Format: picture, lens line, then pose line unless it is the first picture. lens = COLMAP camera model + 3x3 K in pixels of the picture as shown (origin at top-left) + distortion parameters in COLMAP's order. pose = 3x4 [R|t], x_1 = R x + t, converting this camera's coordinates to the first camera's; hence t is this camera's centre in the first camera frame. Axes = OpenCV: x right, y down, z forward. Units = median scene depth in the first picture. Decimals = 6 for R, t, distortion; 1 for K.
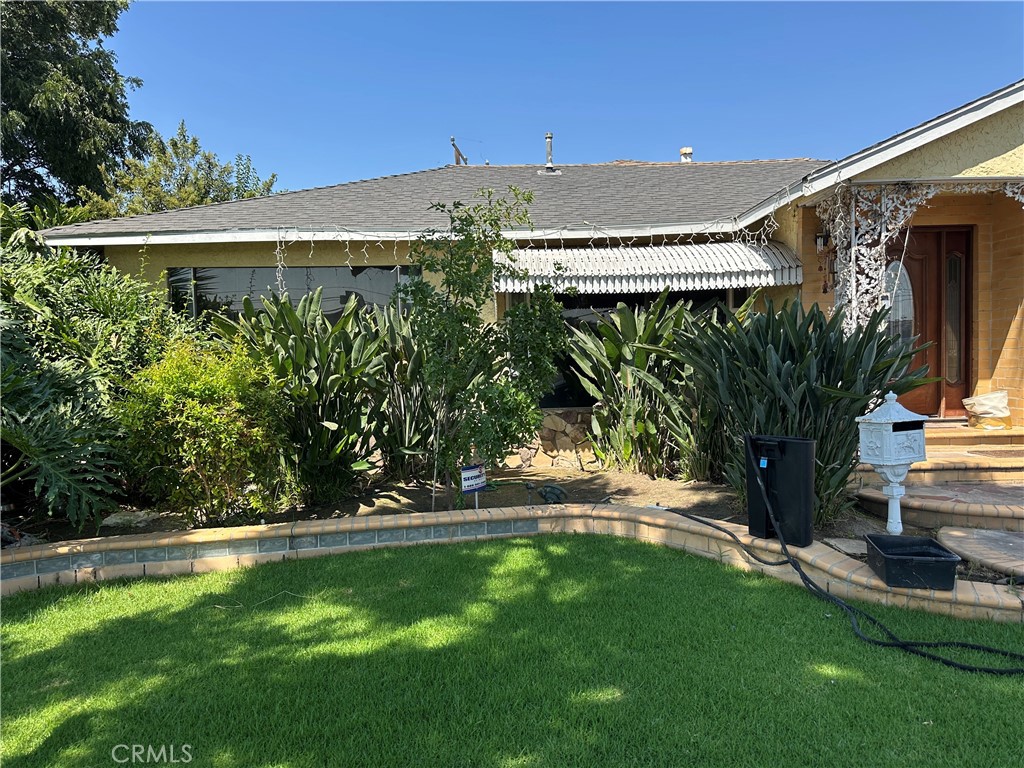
lens RADIAL K [[712.2, 0, 512.0], [0, 712.2, 384.0], [0, 0, 1]] dist [0.066924, -0.091498]
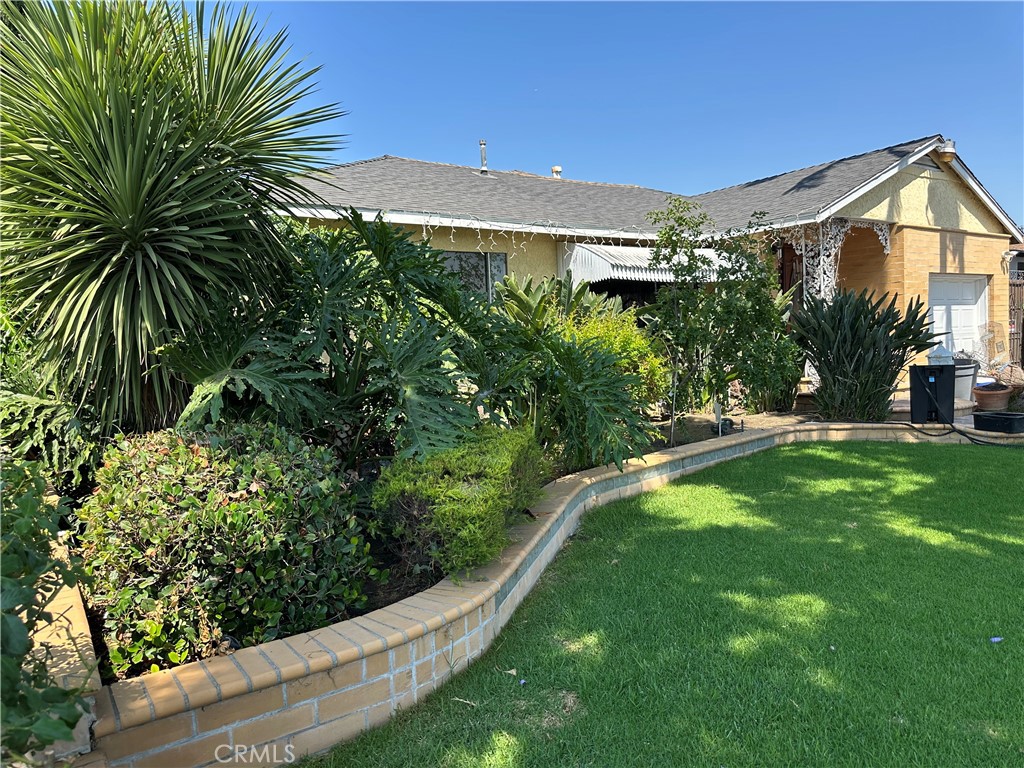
lens RADIAL K [[712.2, 0, 512.0], [0, 712.2, 384.0], [0, 0, 1]] dist [0.066924, -0.091498]
pose [[0.829082, -0.051171, 0.556781, -0.976135], [0.048945, 0.998623, 0.018896, 0.025052], [-0.556981, 0.011586, 0.830444, 0.071080]]
